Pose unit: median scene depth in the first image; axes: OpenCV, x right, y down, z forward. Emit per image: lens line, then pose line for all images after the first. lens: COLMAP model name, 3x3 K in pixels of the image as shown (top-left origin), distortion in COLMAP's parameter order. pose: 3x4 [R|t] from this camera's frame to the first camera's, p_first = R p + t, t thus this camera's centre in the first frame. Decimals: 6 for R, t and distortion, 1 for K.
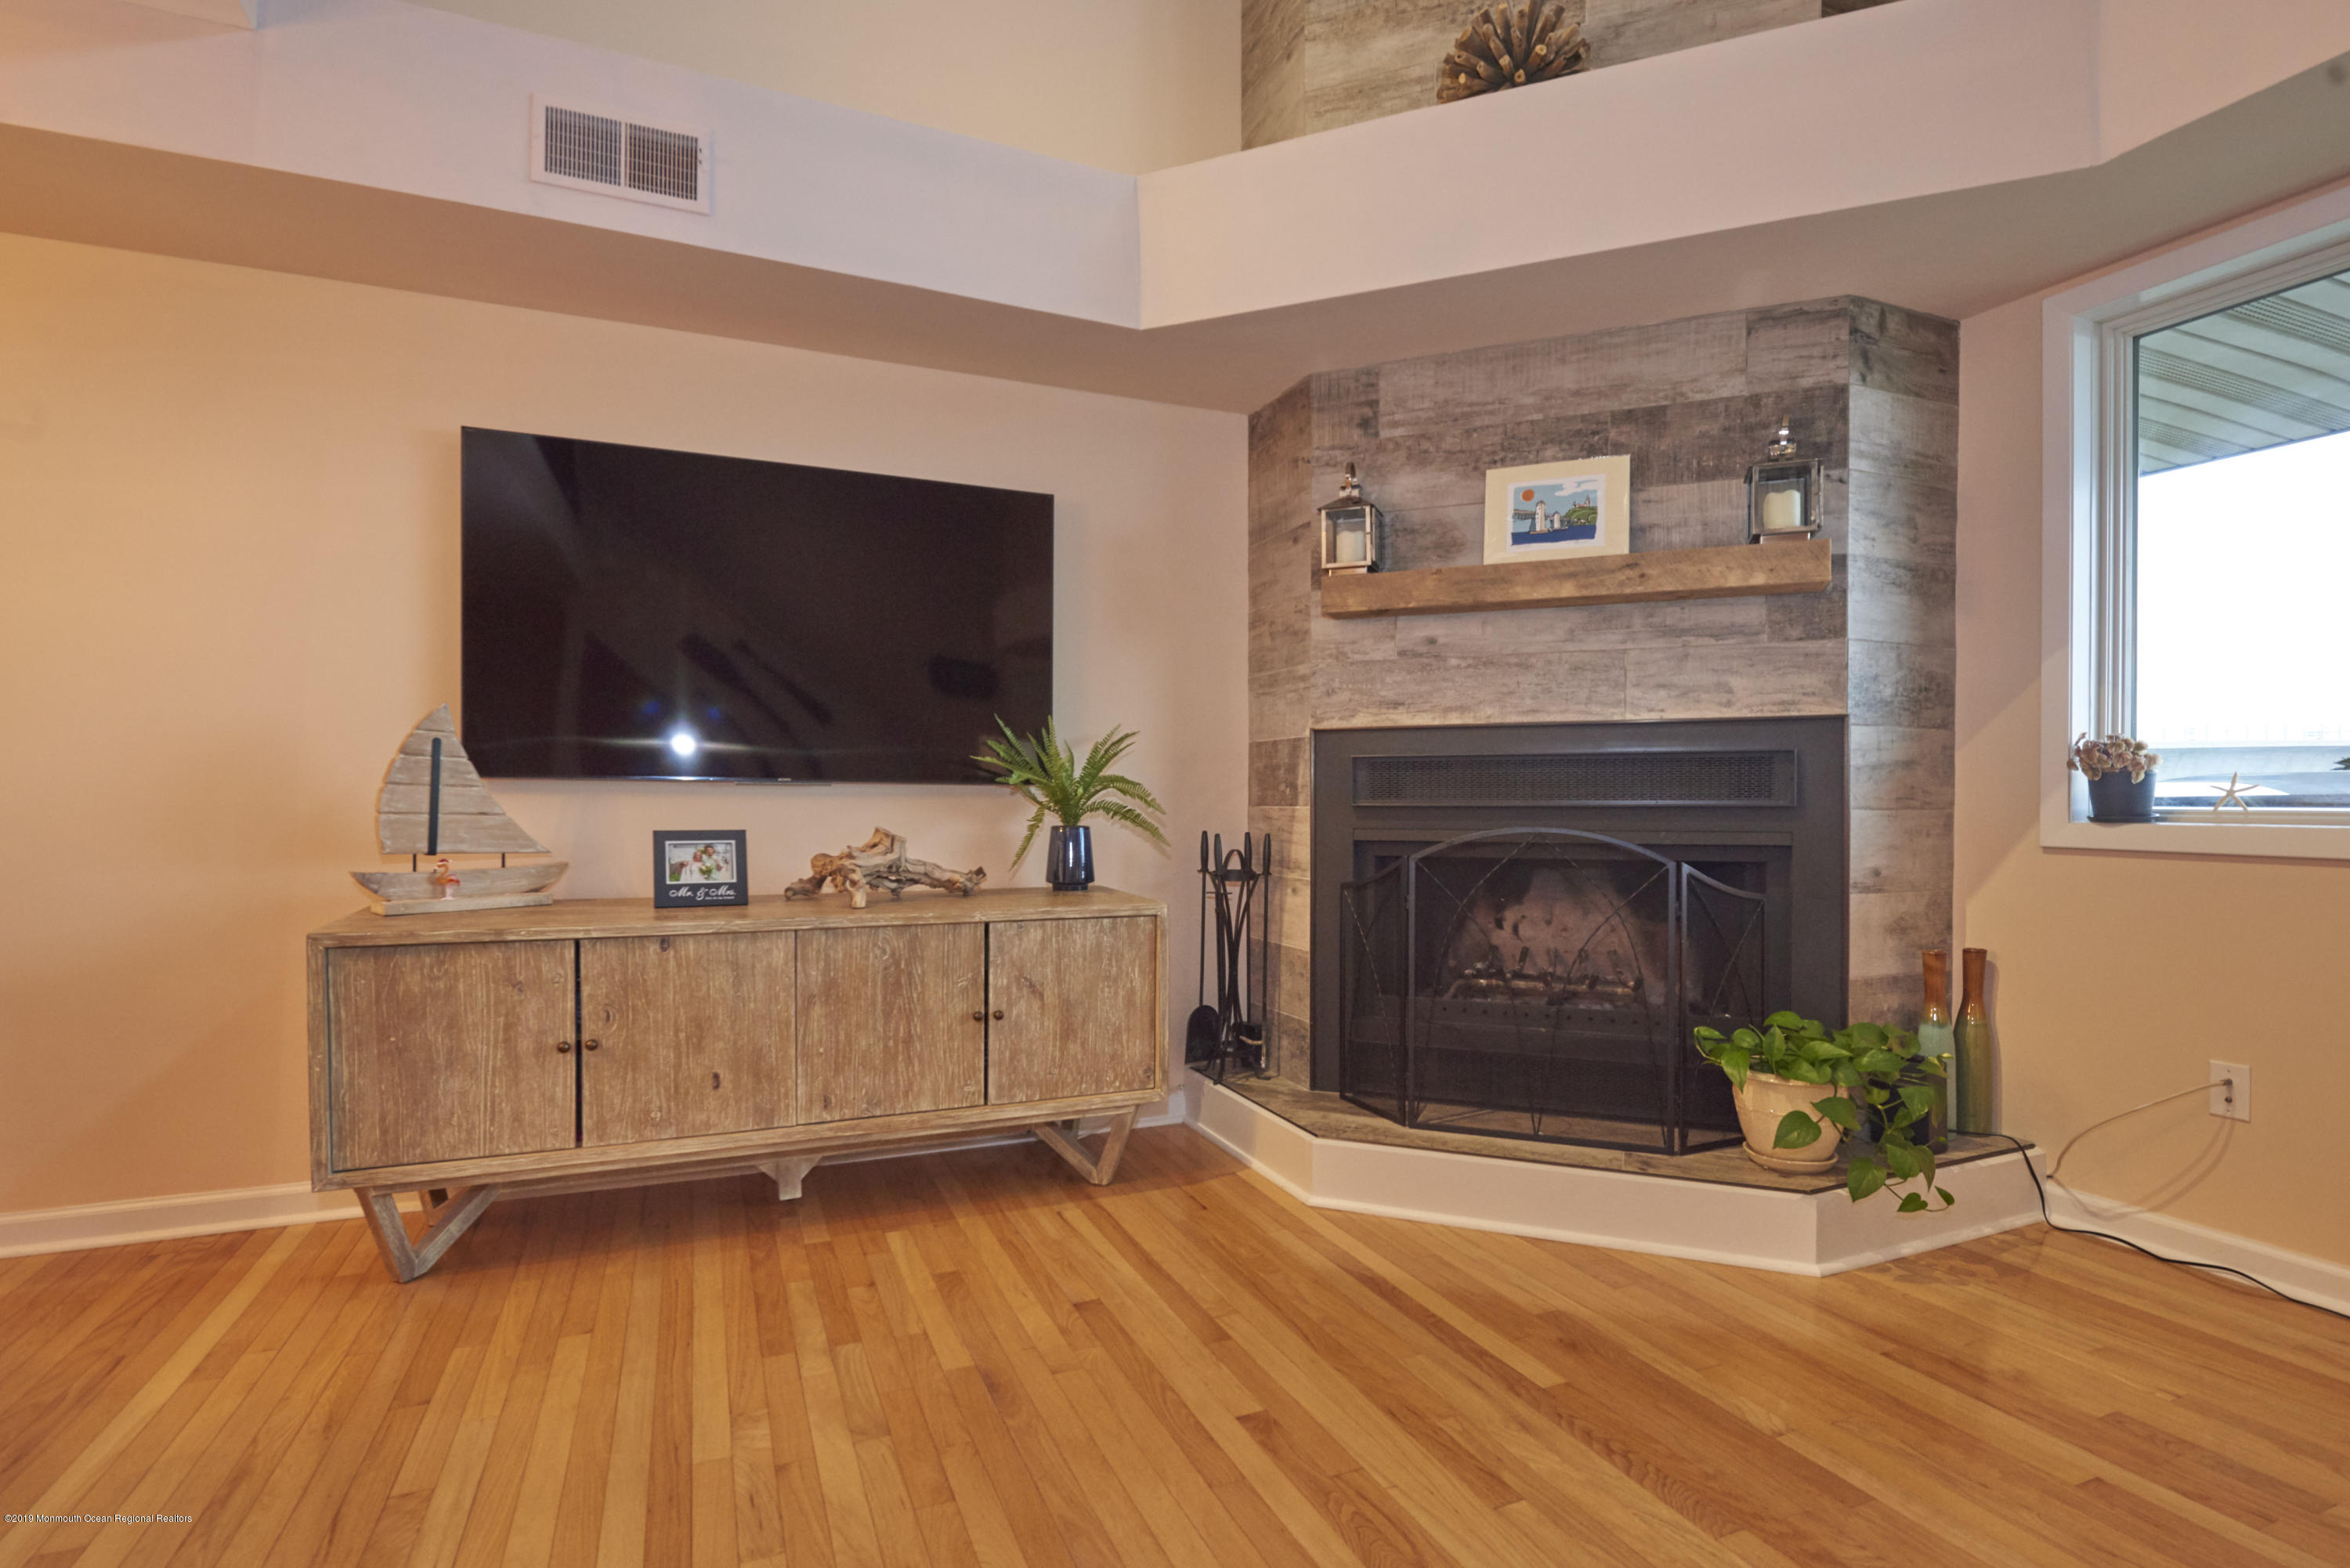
lens RADIAL K [[1138.4, 0, 1169.0], [0, 1138.4, 815.7], [0, 0, 1]] dist [-0.006825, -0.000407]
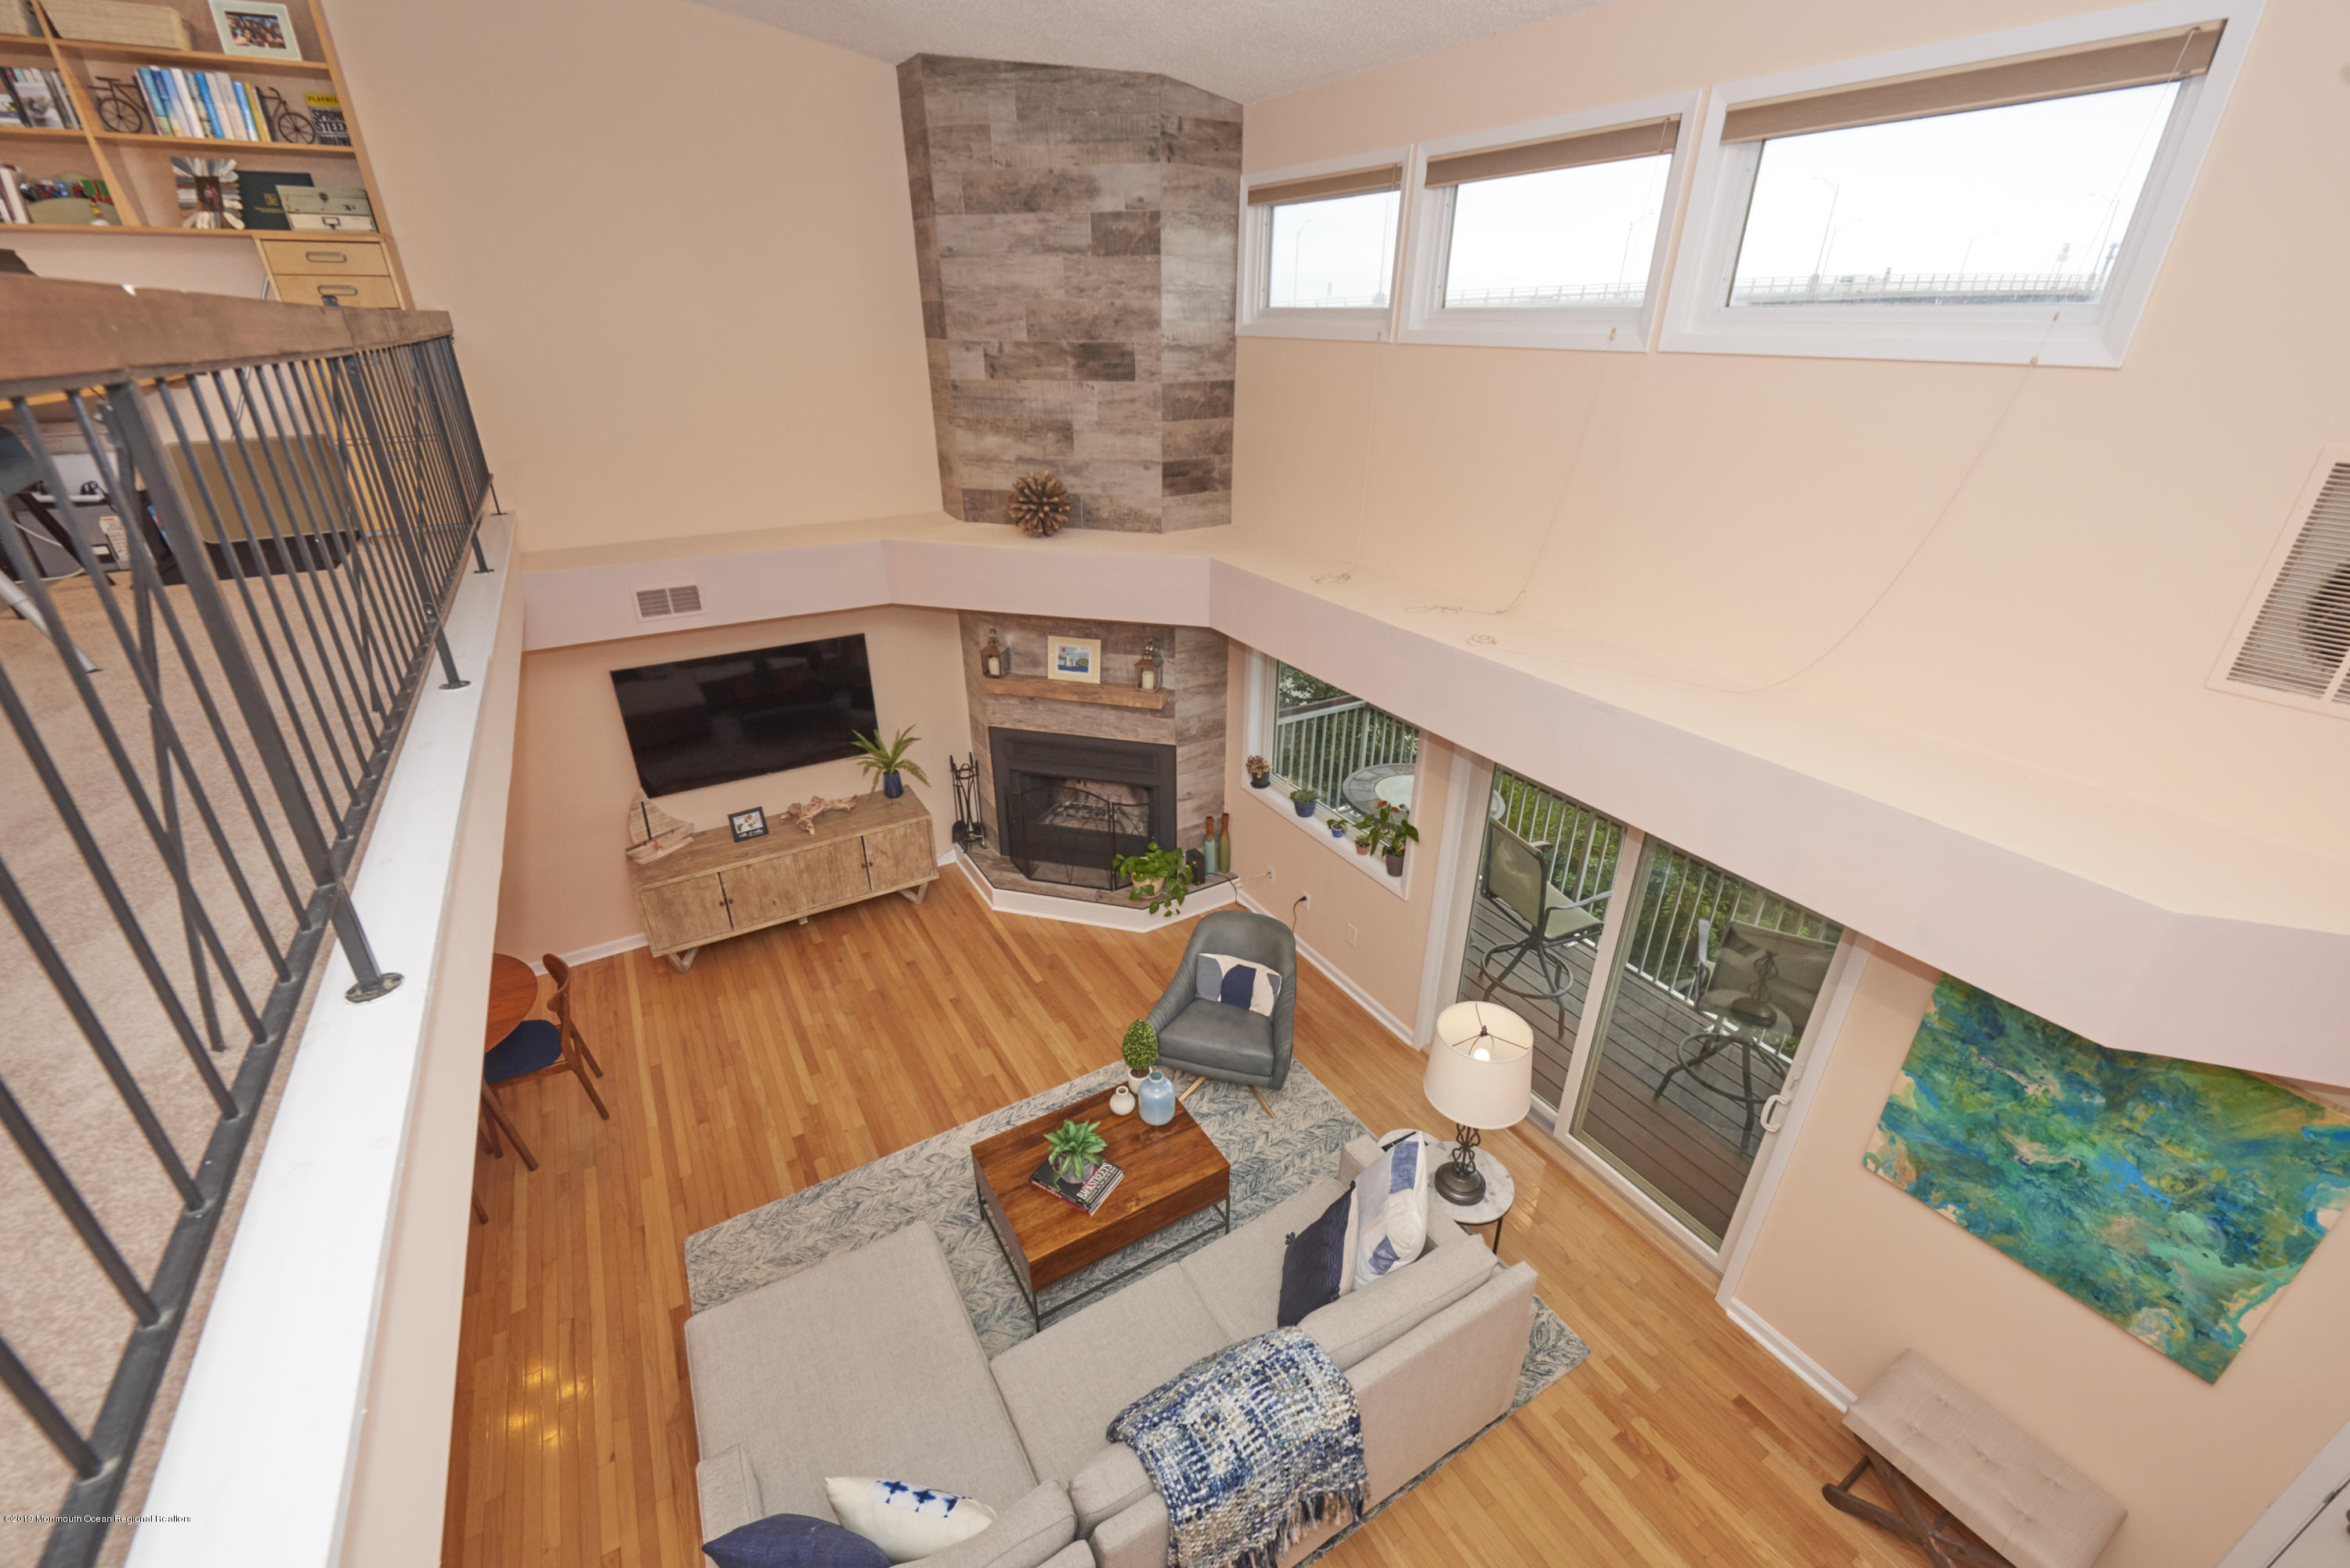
lens RADIAL K [[969.4, 0, 1173.4], [0, 969.4, 793.3], [0, 0, 1]] dist [0.001656, 0.000174]
pose [[0.990839, -0.064521, 0.118639, 0.290805], [0.006040, 0.898783, 0.438353, -0.945540], [-0.134914, -0.433620, 0.890939, -1.056890]]
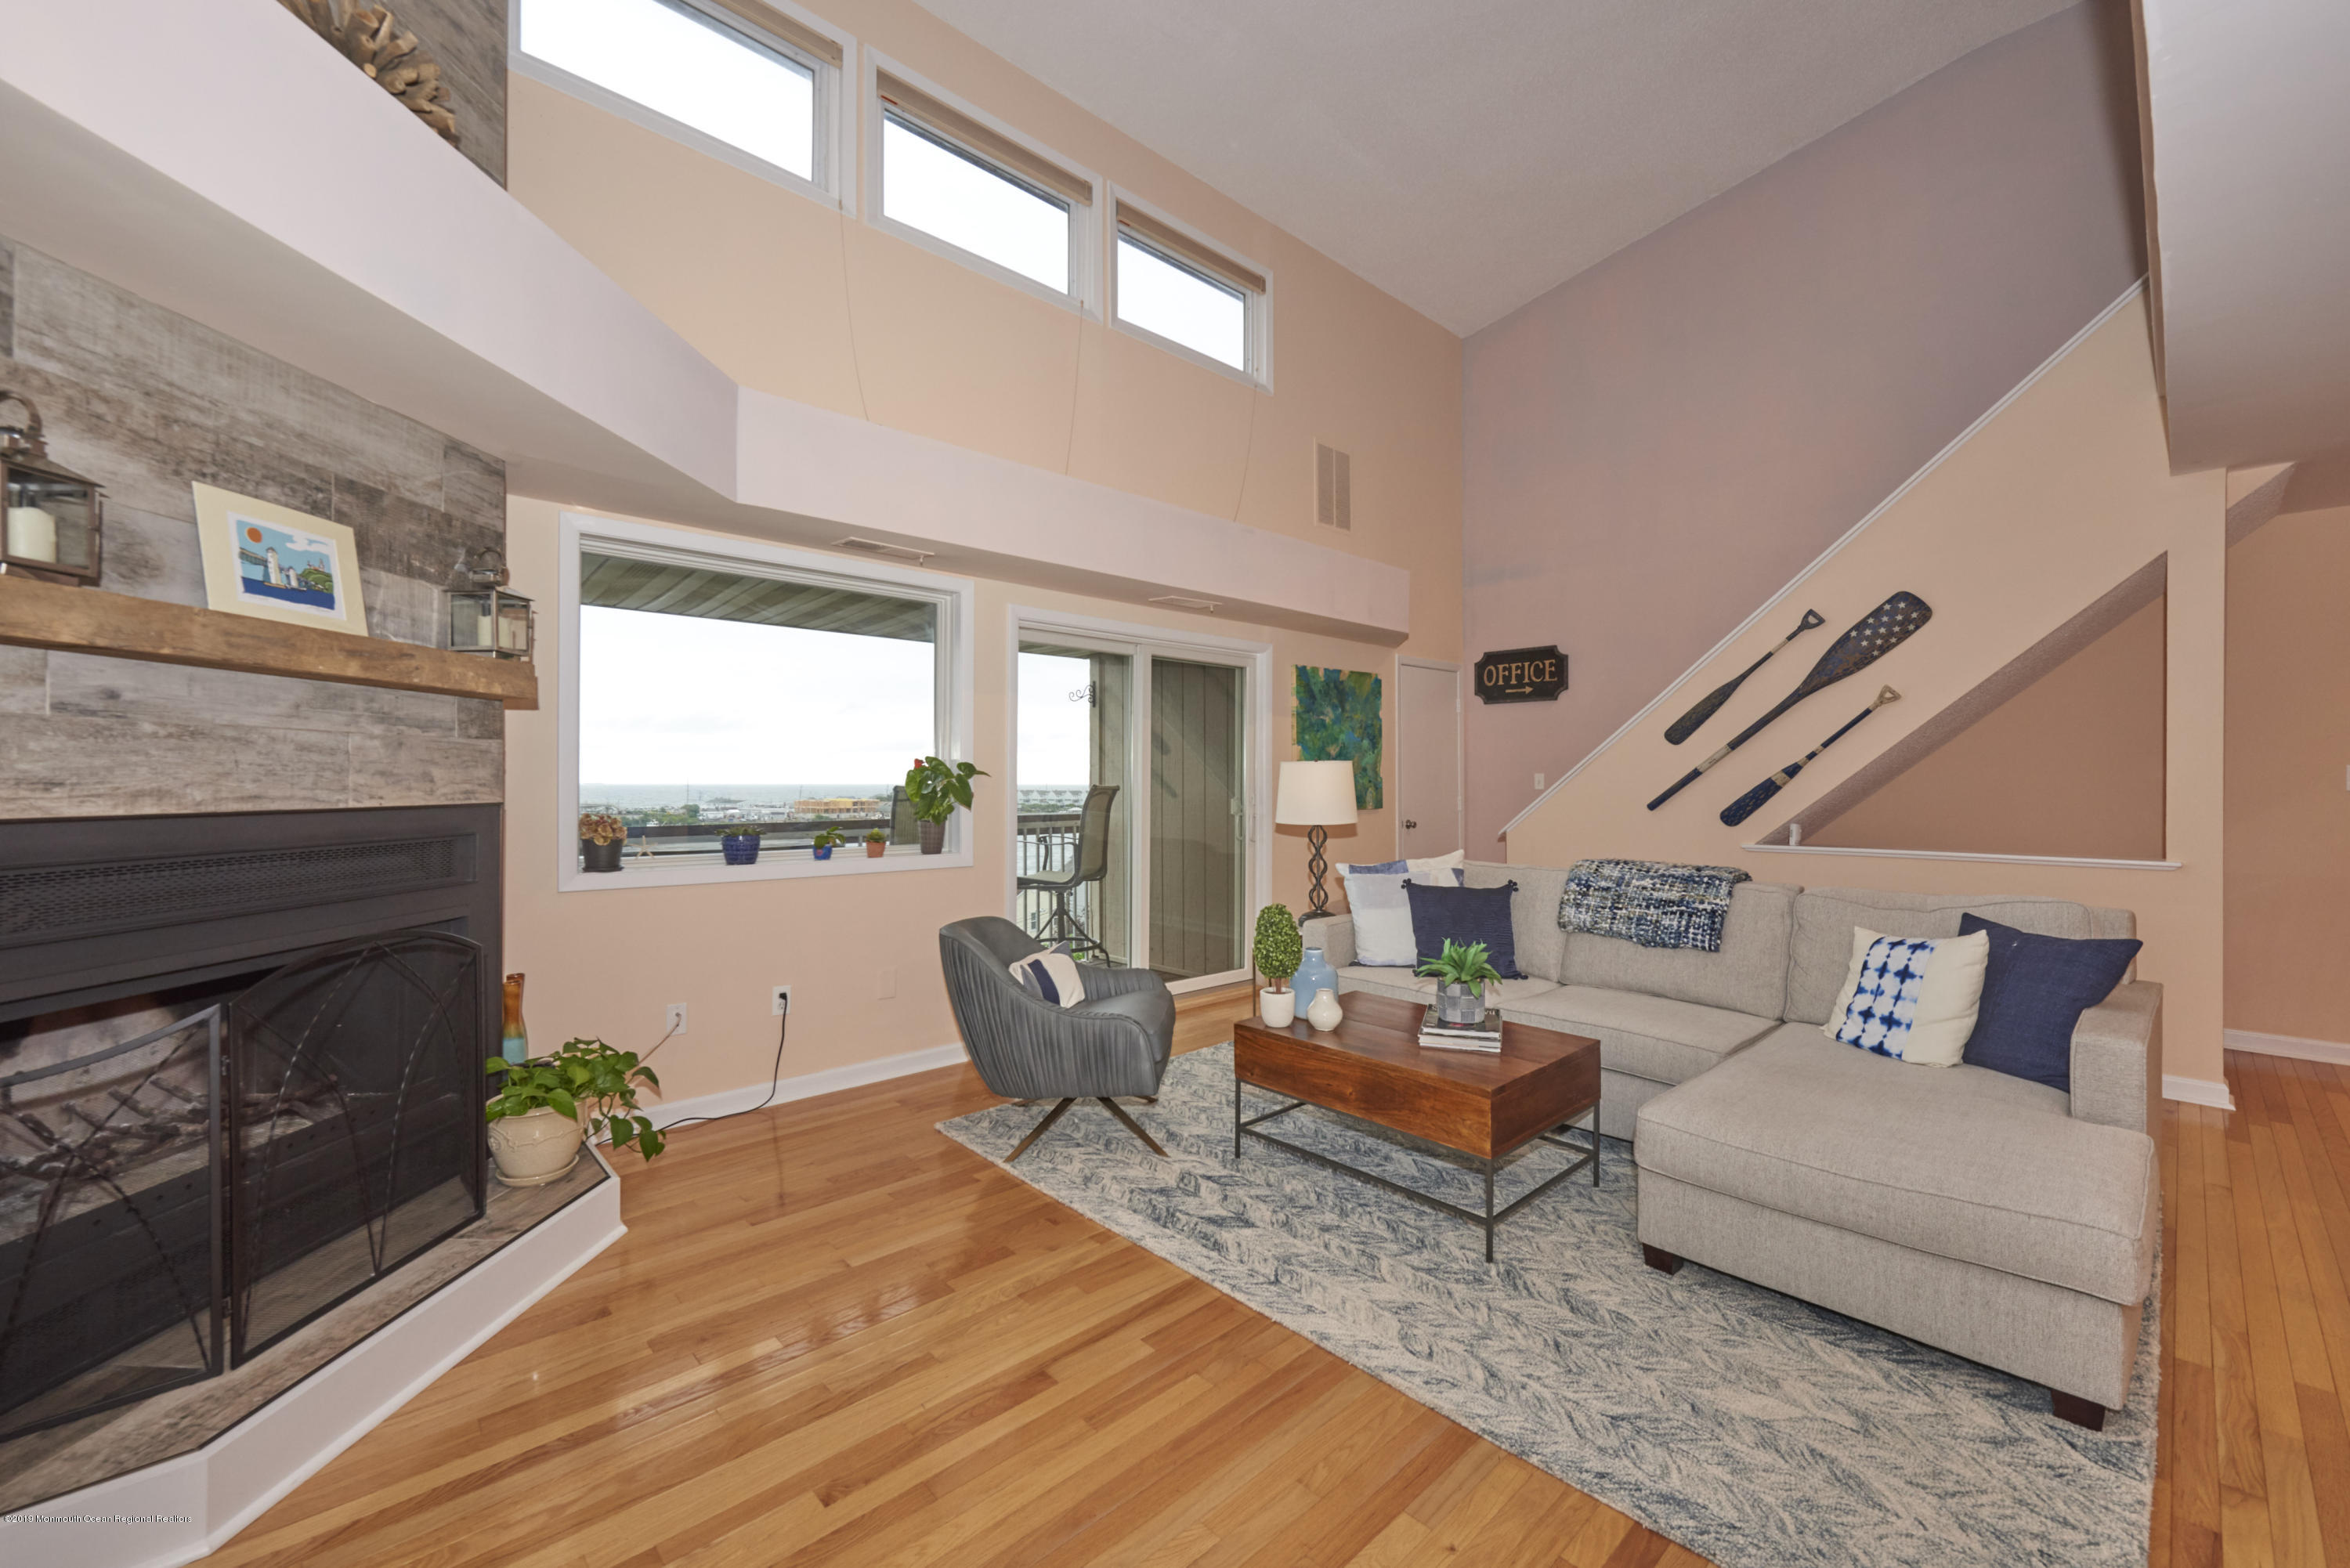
lens RADIAL K [[938.8, 0, 1175.0], [0, 938.8, 784.0], [0, 0, 1]] dist [-0.001790, 0.000566]
pose [[-0.350312, -0.005757, 0.936615, -0.568796], [0.009122, 0.999913, 0.009558, -0.105479], [-0.936589, 0.011893, -0.350229, 0.634987]]
